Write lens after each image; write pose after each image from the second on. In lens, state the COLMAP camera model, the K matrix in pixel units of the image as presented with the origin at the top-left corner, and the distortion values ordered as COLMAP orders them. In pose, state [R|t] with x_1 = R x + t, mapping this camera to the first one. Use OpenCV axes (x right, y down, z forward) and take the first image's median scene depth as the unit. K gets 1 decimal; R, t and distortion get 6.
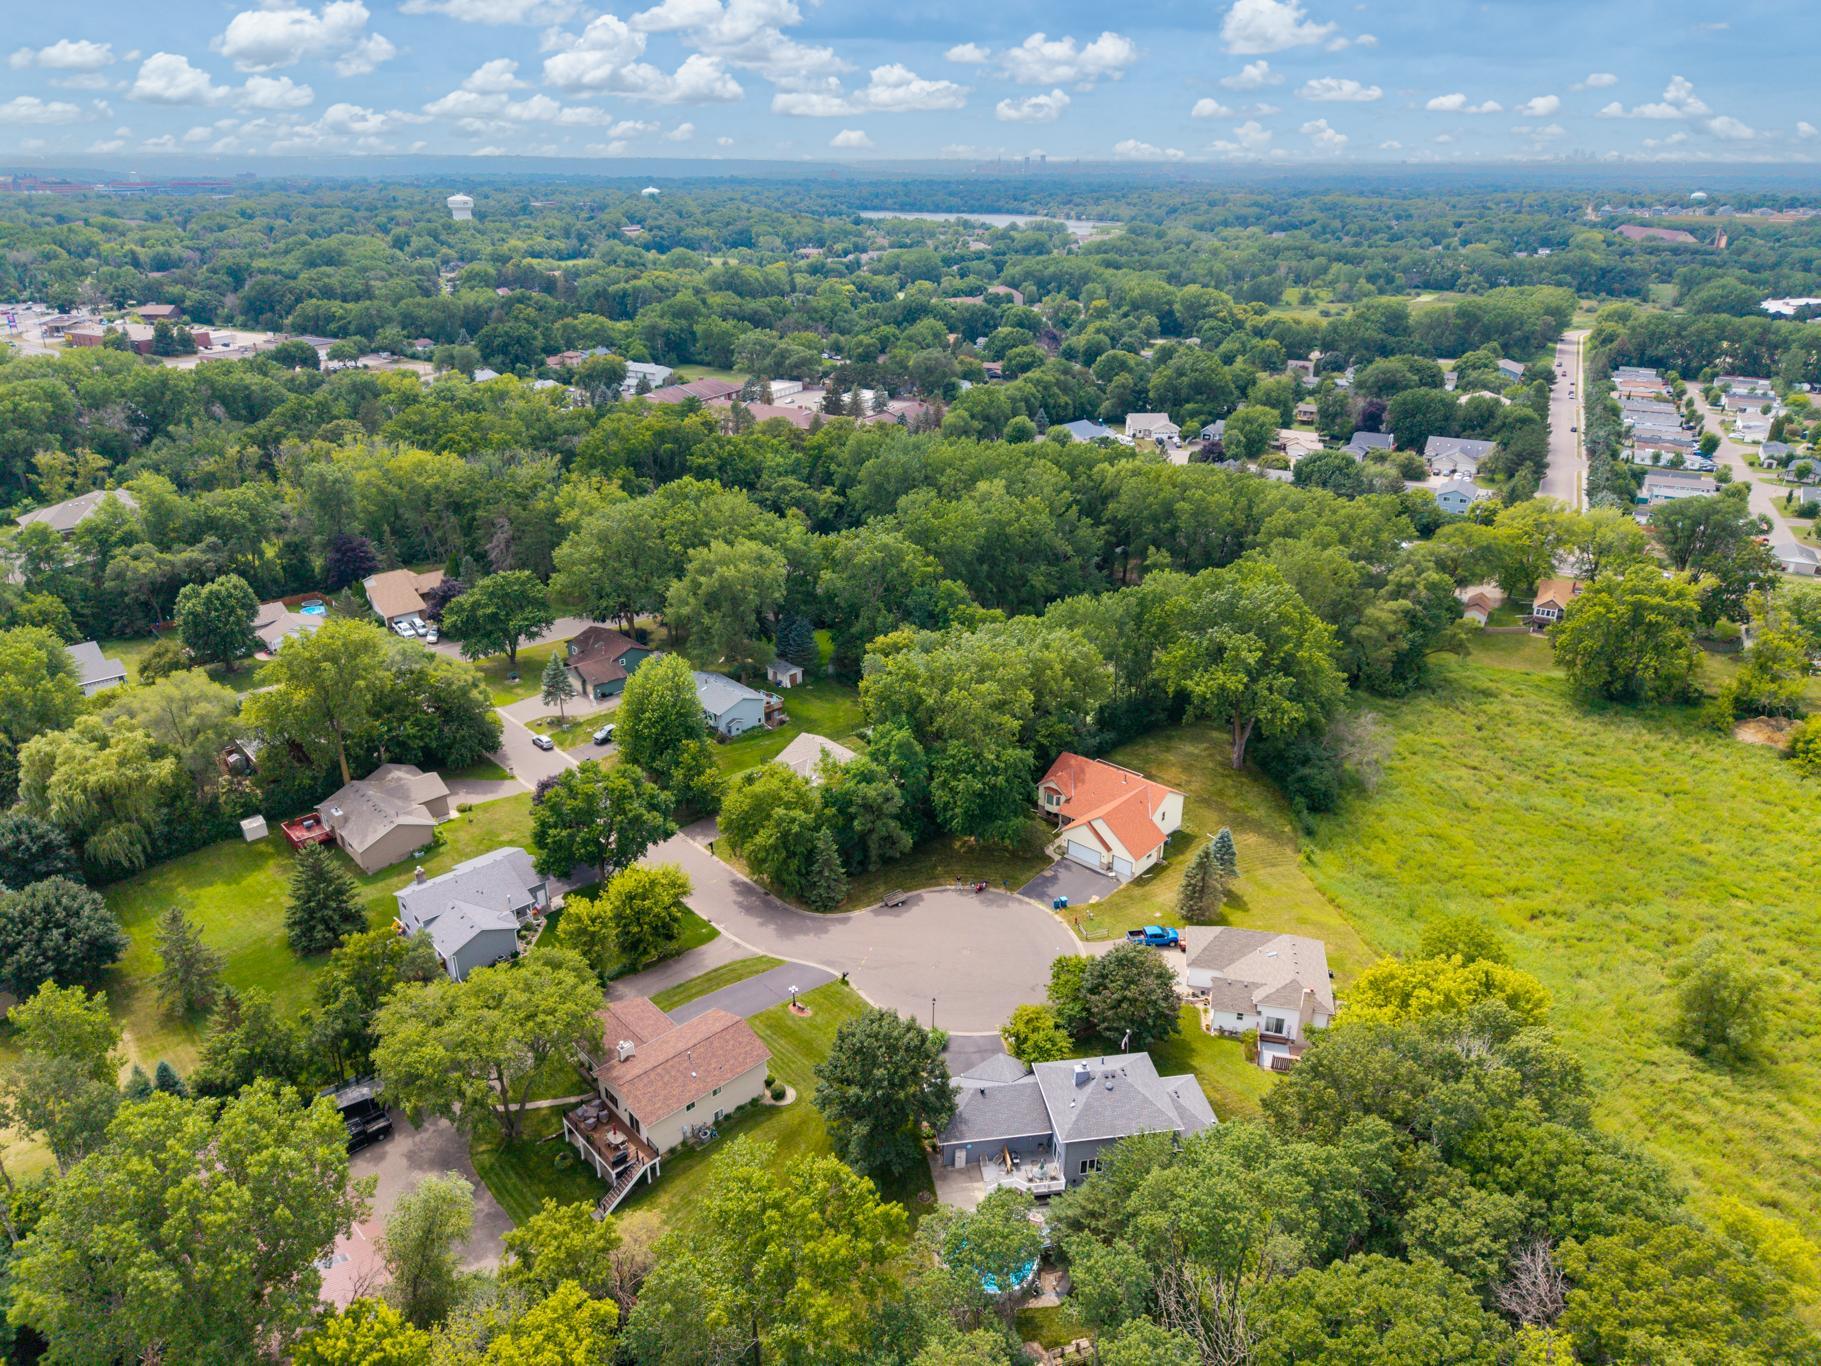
lens RADIAL K [[1222.5, 0, 903.4], [0, 1222.5, 675.0], [0, 0, 1]] dist [0.013289, -0.009867]
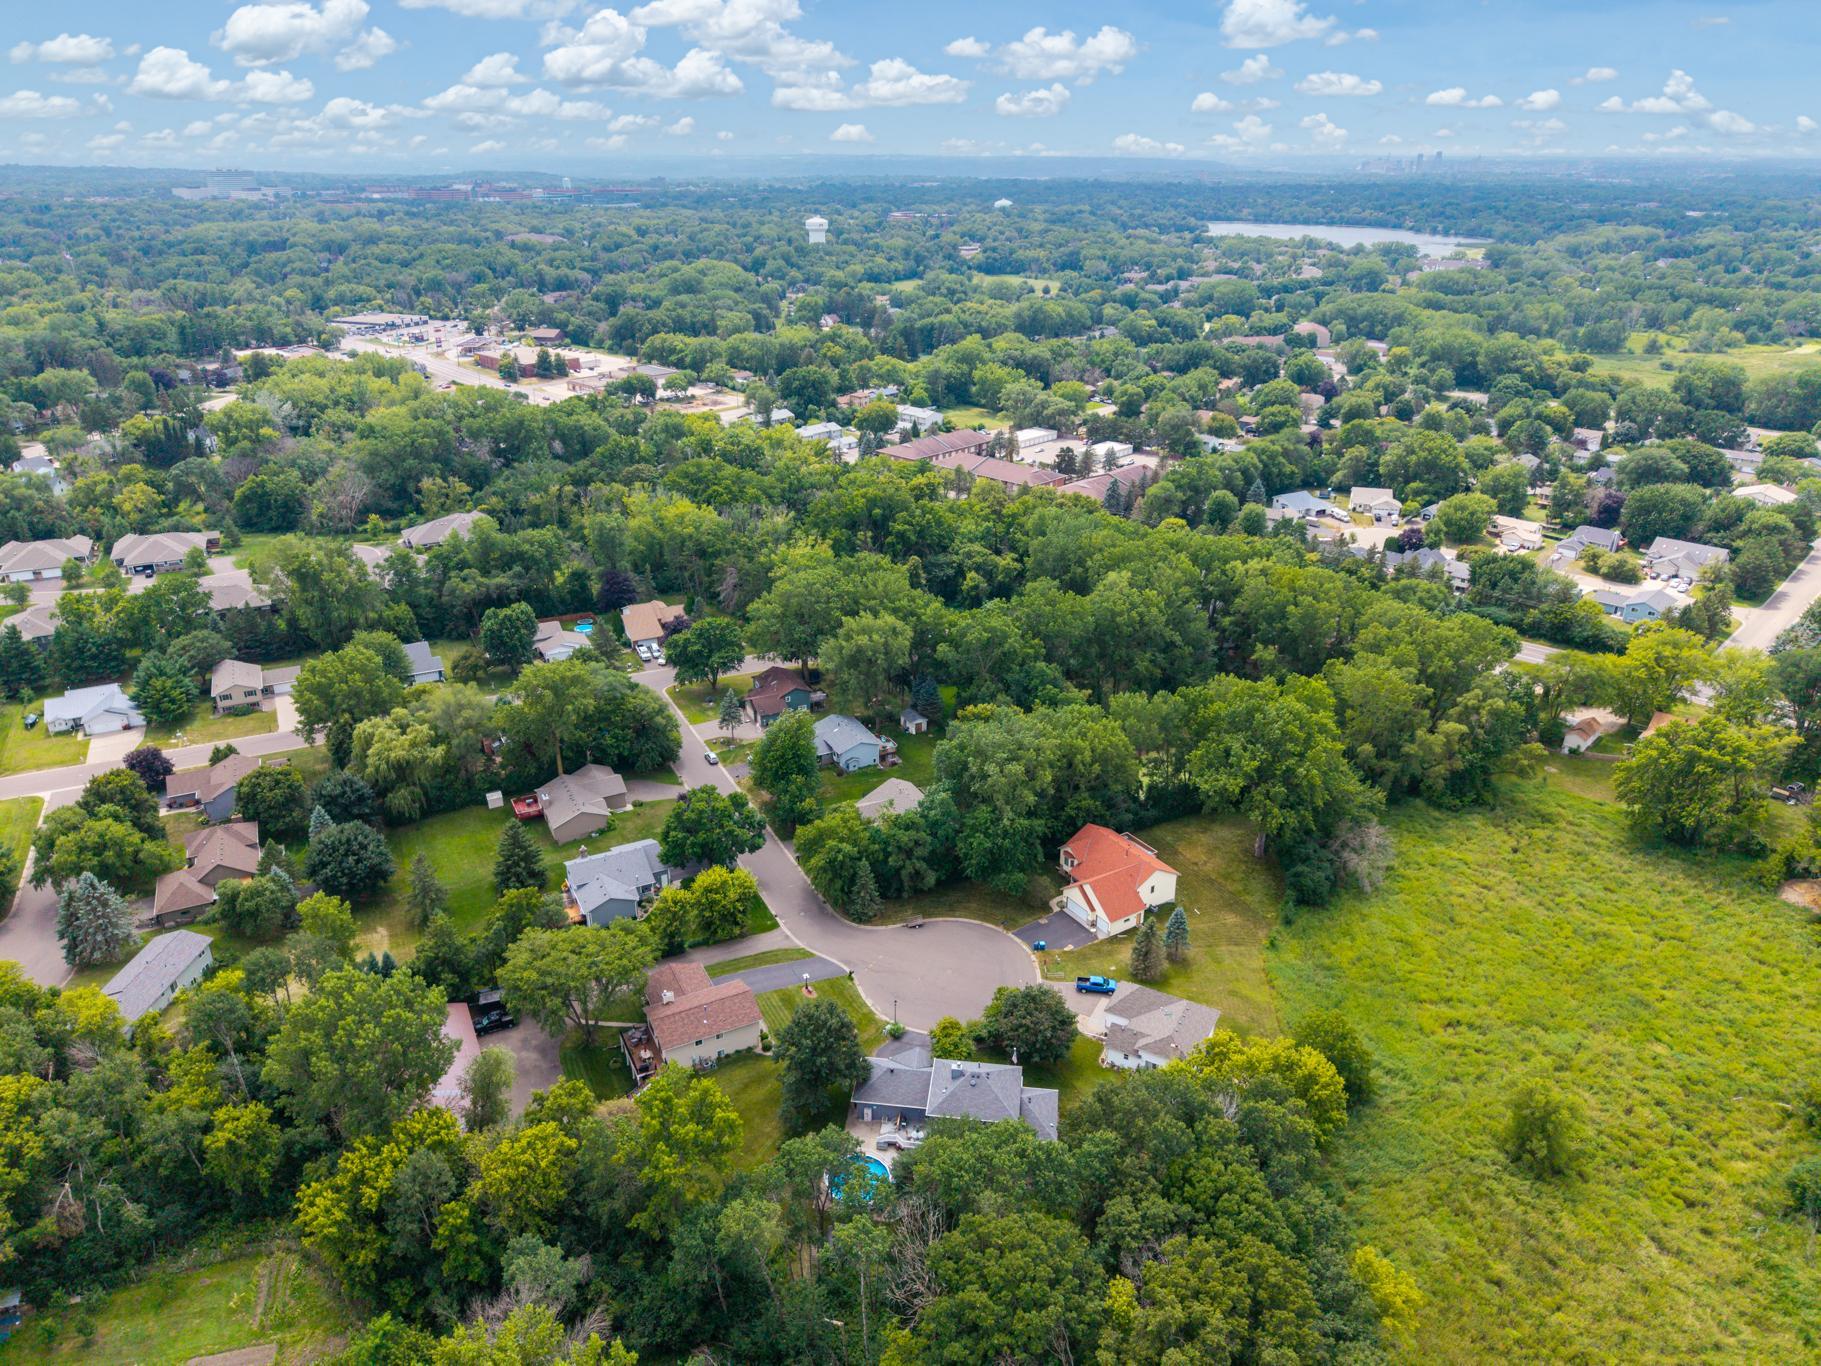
lens RADIAL K [[1222.5, 0, 903.4], [0, 1222.5, 675.0], [0, 0, 1]] dist [0.013289, -0.009867]
pose [[0.960500, 0.105860, -0.257359, 0.201197], [-0.104879, 0.994330, 0.017578, -0.068737], [0.257760, 0.010108, 0.966156, -0.178391]]
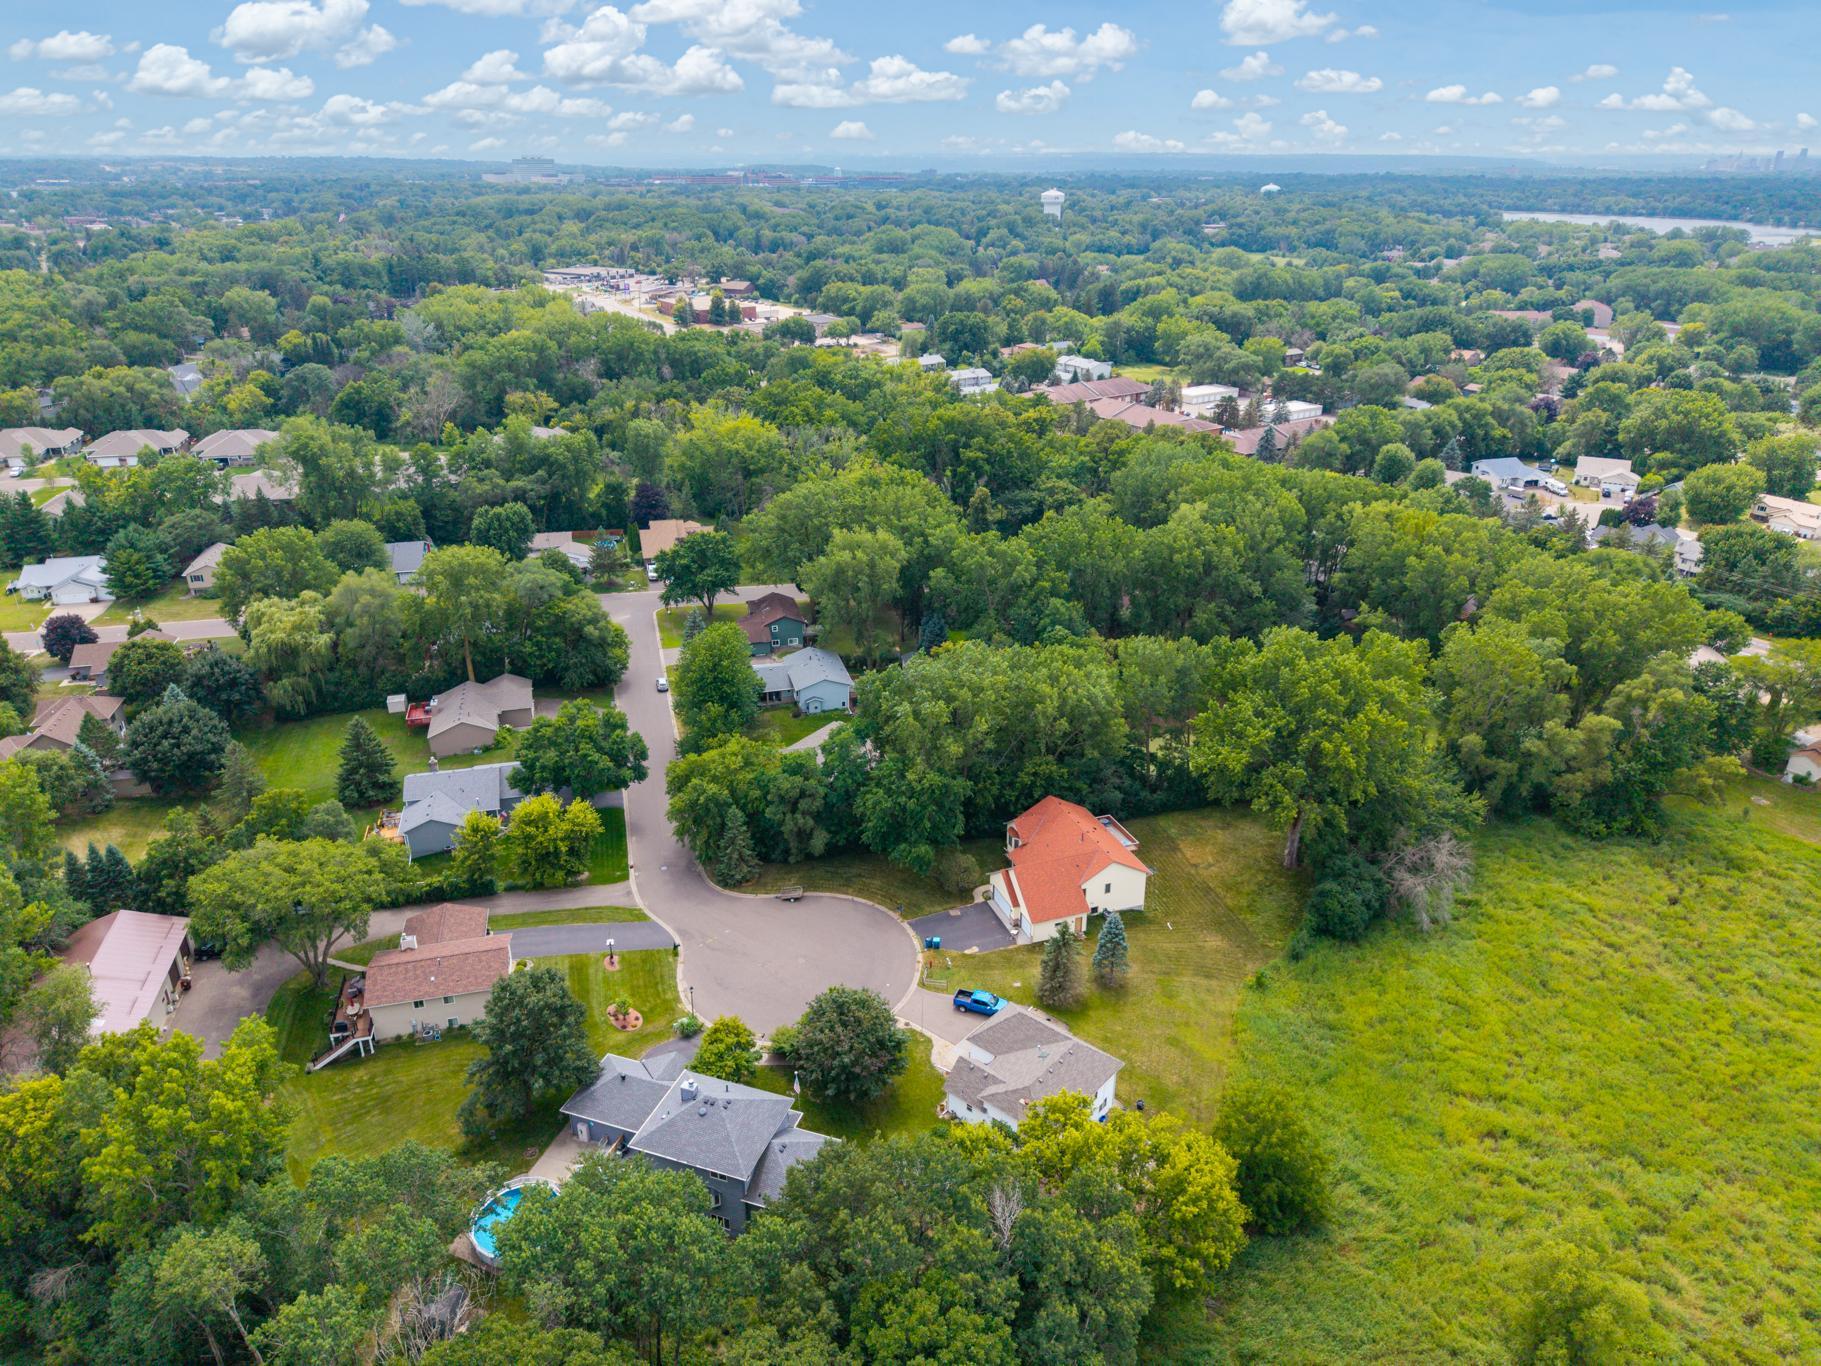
lens RADIAL K [[1222.5, 0, 903.4], [0, 1222.5, 675.0], [0, 0, 1]] dist [0.013289, -0.009867]
pose [[0.879546, 0.184576, -0.438556, 0.337741], [-0.183544, 0.981973, 0.045178, -0.038537], [0.438989, 0.040758, 0.897568, 0.093998]]
